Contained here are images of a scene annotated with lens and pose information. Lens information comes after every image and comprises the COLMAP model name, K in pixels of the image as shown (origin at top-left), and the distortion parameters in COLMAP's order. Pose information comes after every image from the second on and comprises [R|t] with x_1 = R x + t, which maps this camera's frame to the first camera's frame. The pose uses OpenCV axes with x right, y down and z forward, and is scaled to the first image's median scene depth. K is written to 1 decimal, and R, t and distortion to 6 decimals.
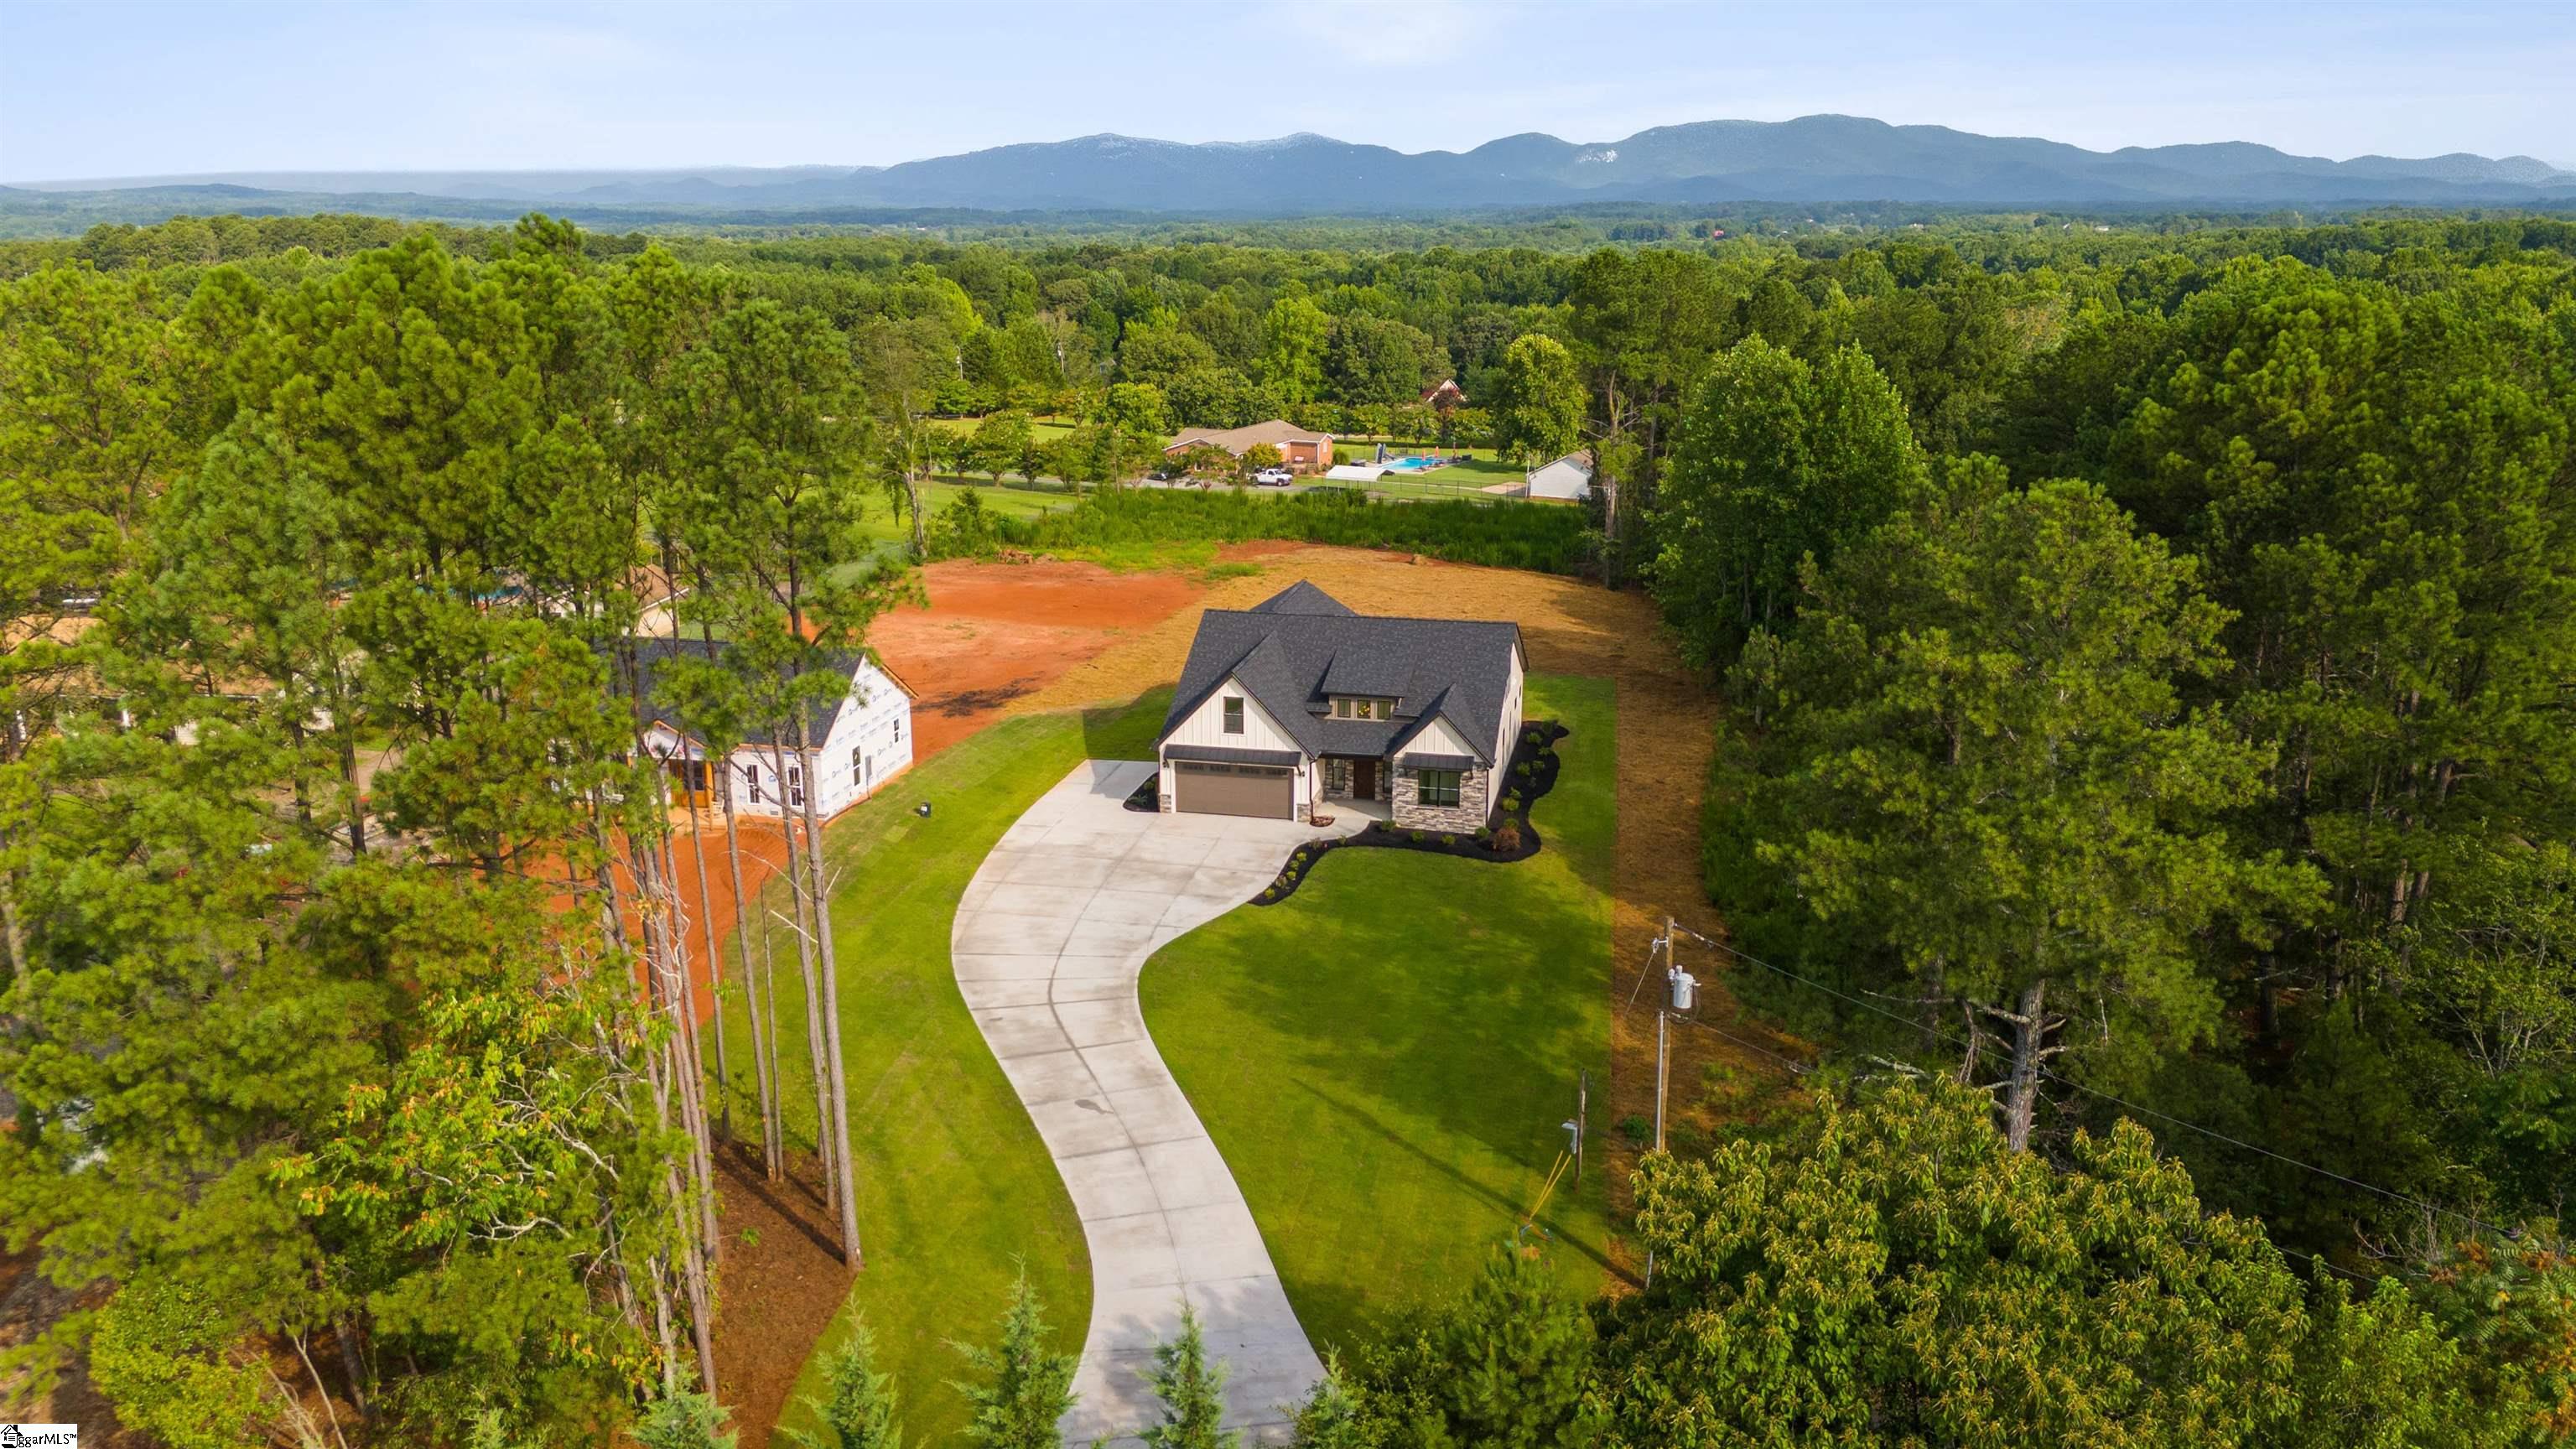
lens RADIAL K [[1888.9, 0, 1289.2], [0, 1888.9, 721.3], [0, 0, 1]] dist [0.056745, -0.020752]
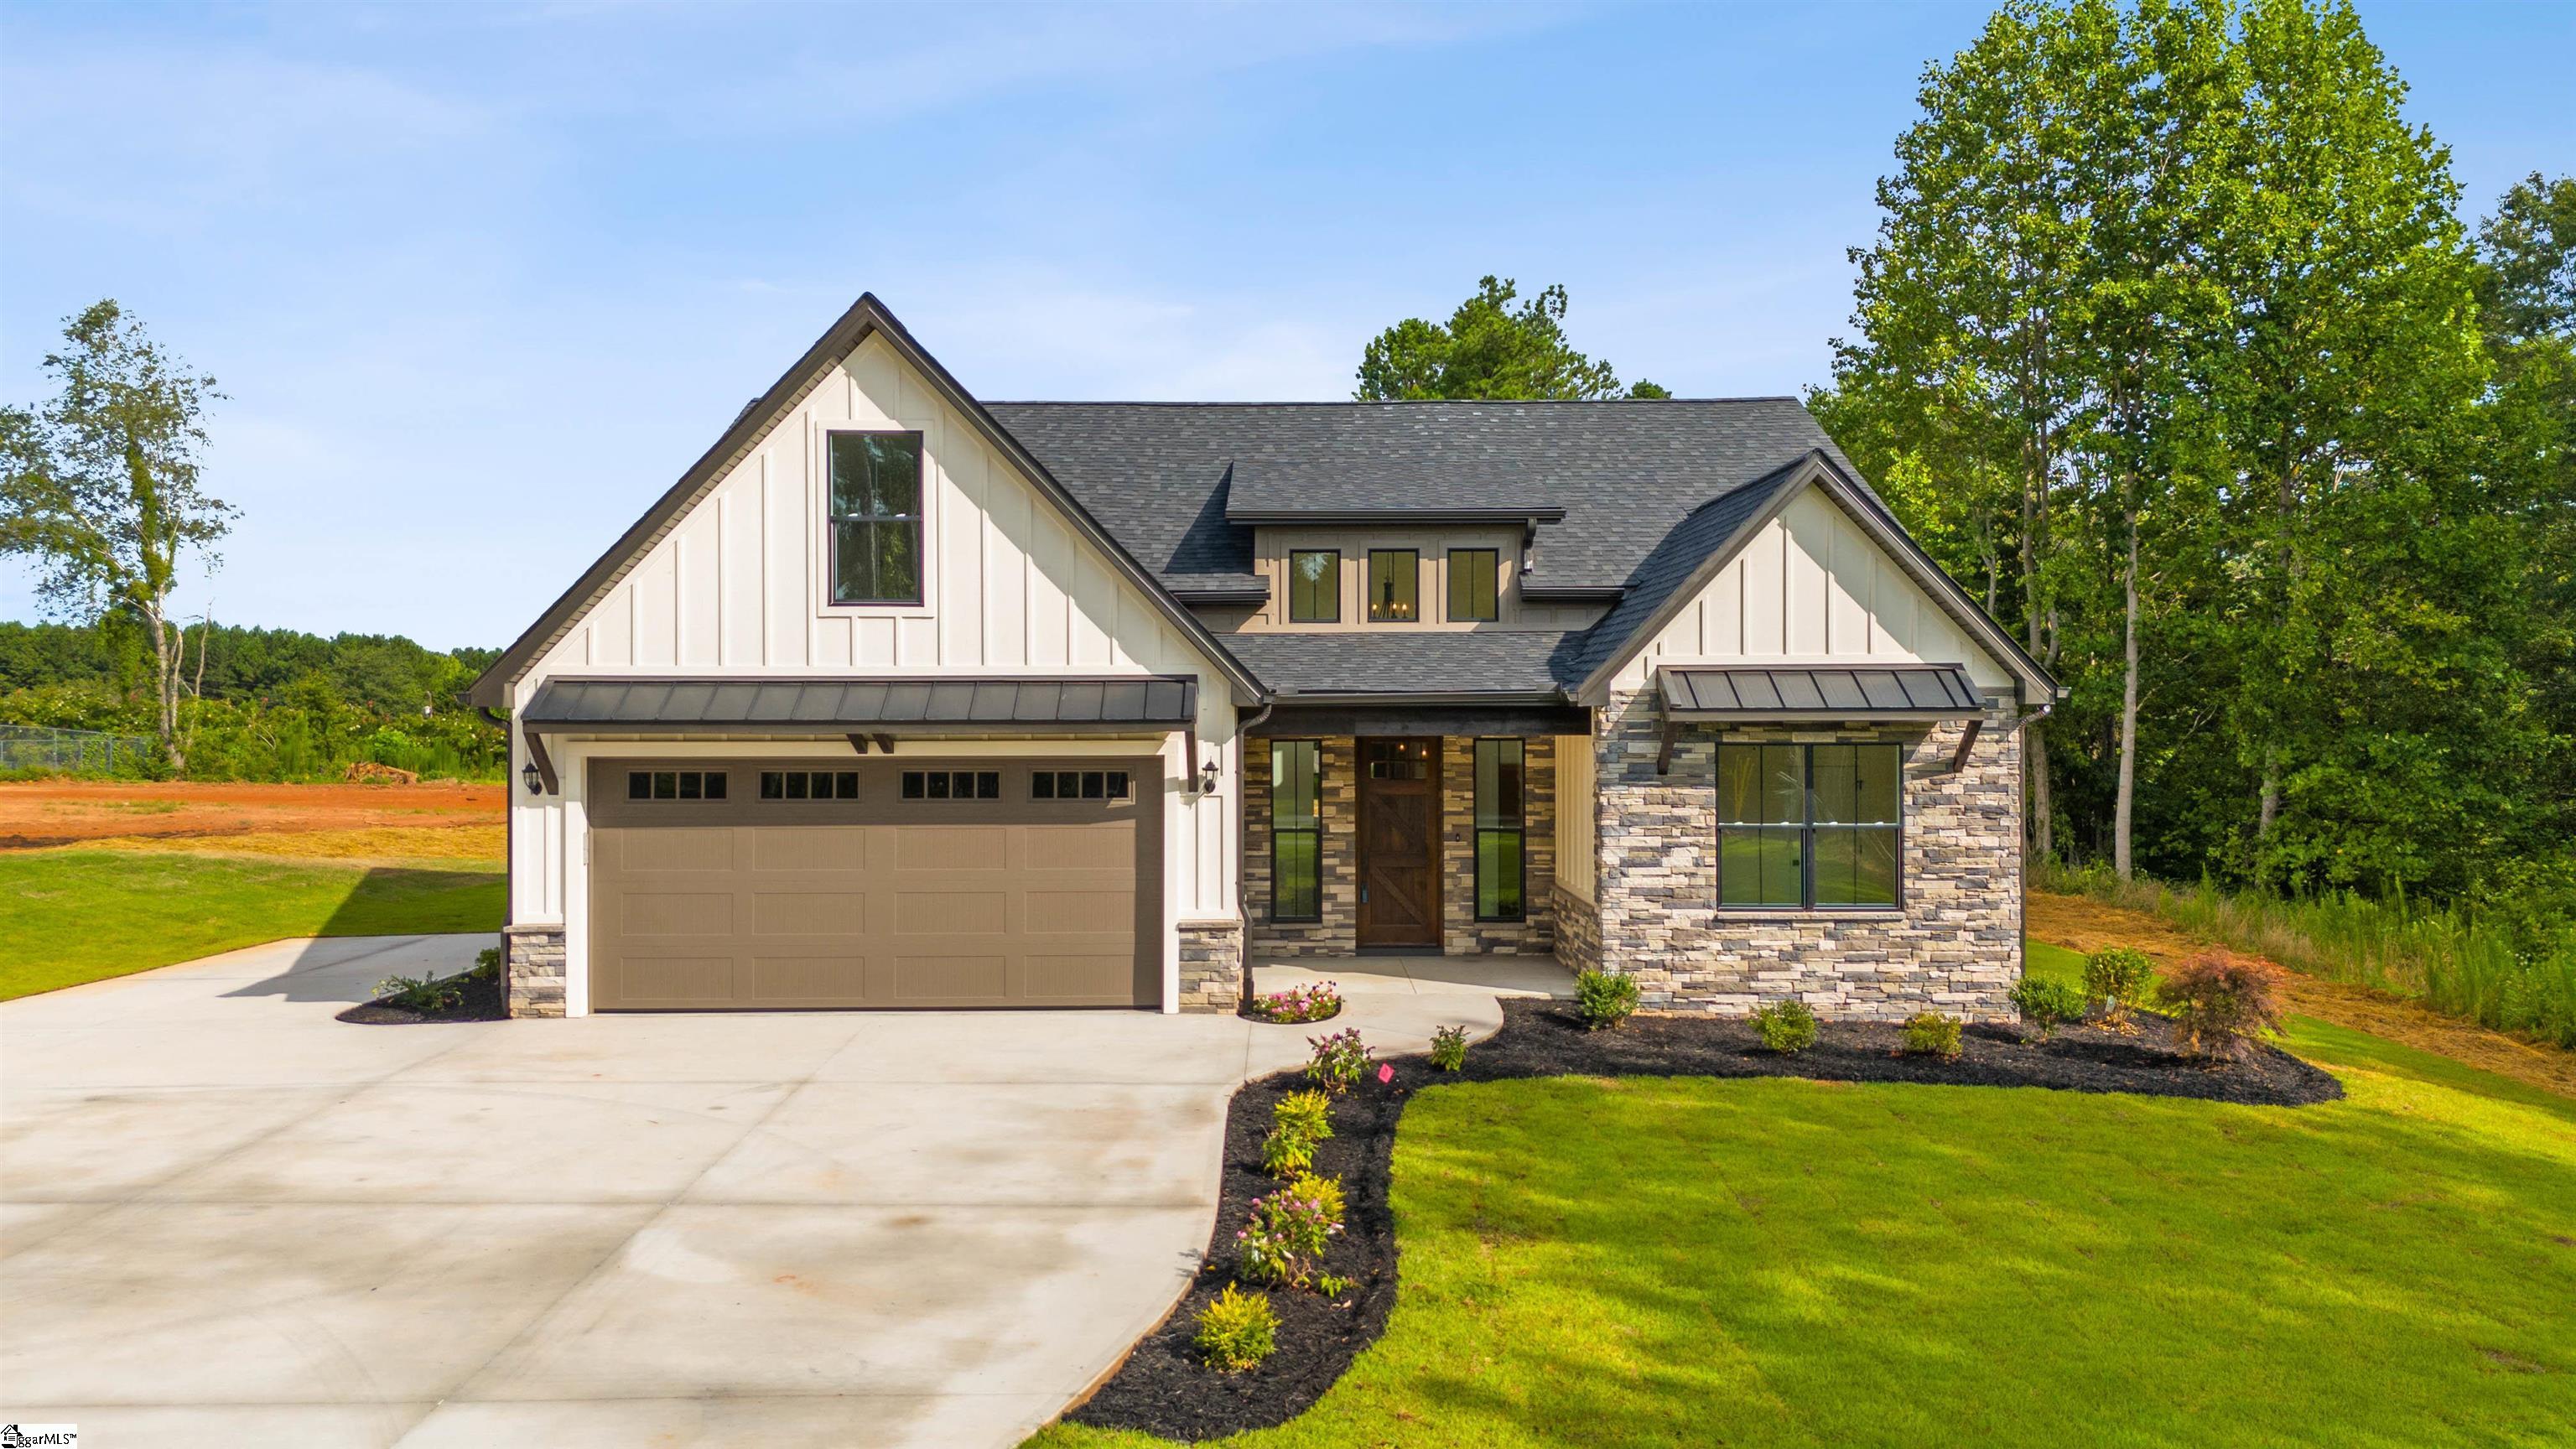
lens RADIAL K [[1888.9, 0, 1288.3], [0, 1888.9, 724.2], [0, 0, 1]] dist [0.056745, -0.020752]
pose [[0.976472, -0.005815, 0.215564, -0.030130], [0.061642, 0.965452, -0.253186, 0.077242], [-0.206644, 0.260517, 0.943095, 0.792295]]
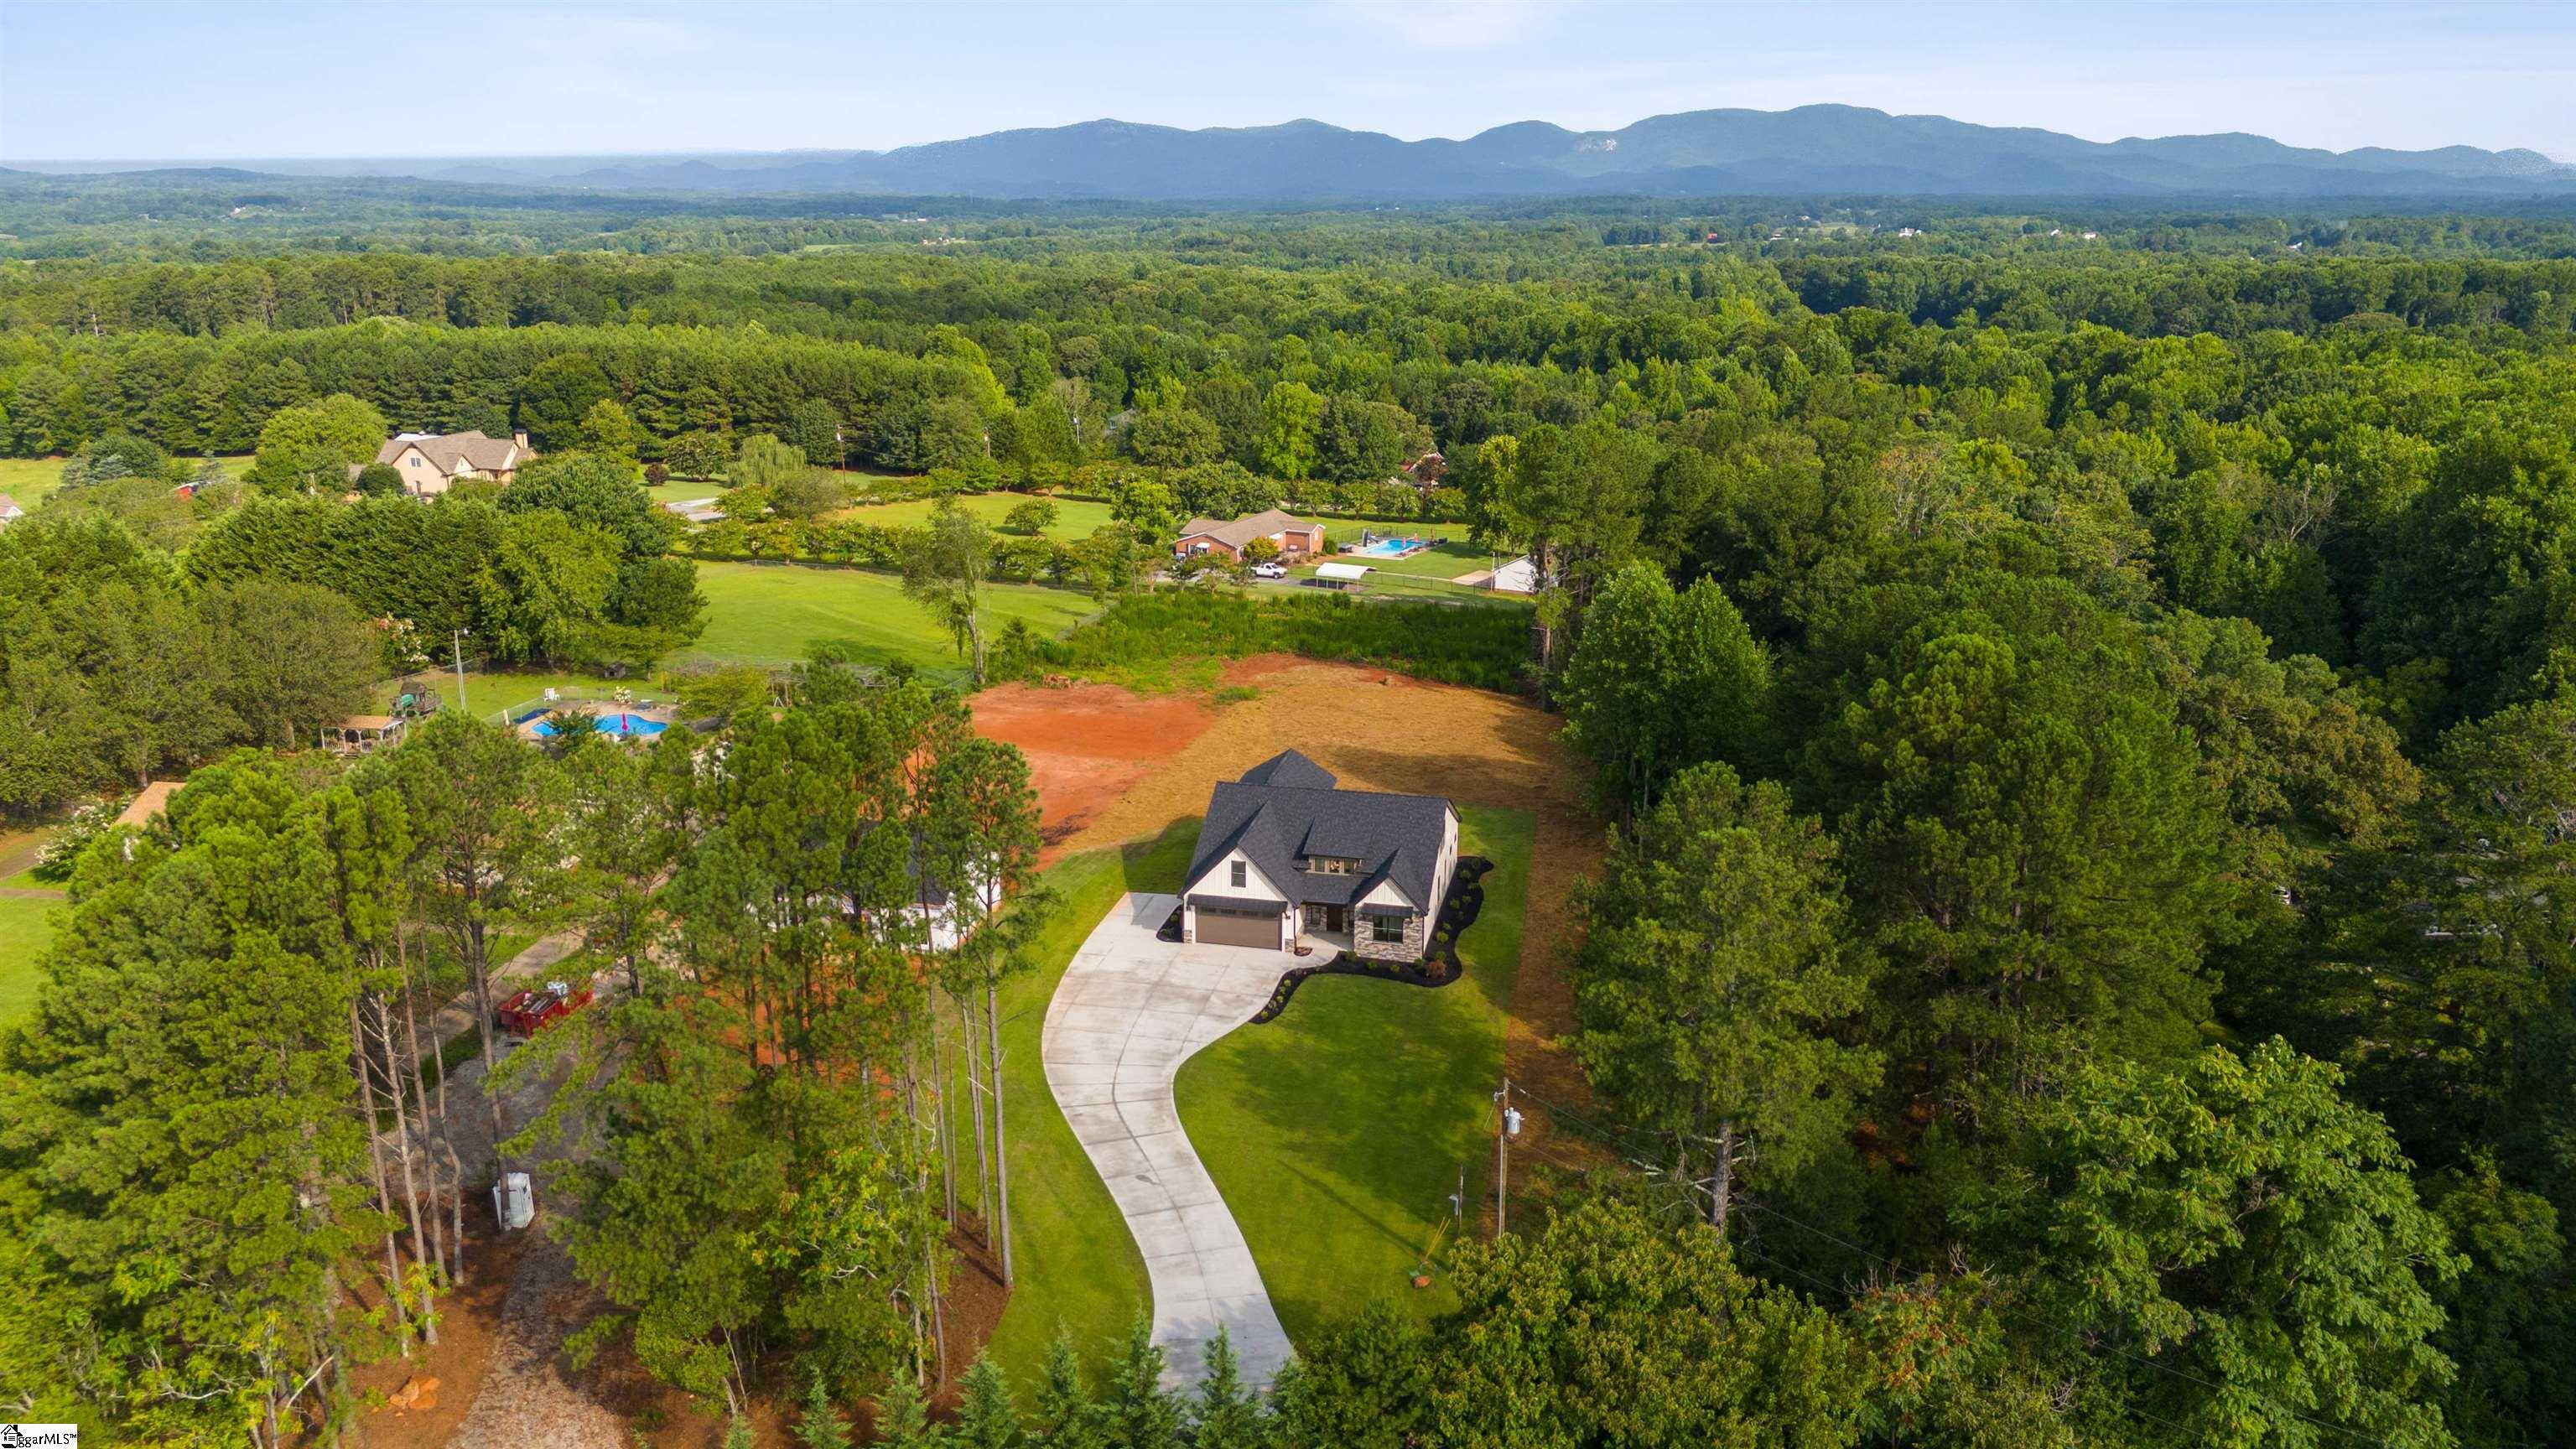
lens RADIAL K [[1888.9, 0, 1280.2], [0, 1888.9, 723.9], [0, 0, 1]] dist [0.056745, -0.020752]
pose [[0.999988, 0.003317, -0.003685, 0.005623], [-0.003282, 0.999950, 0.009455, -0.125160], [0.003716, -0.009443, 0.999949, -0.366758]]
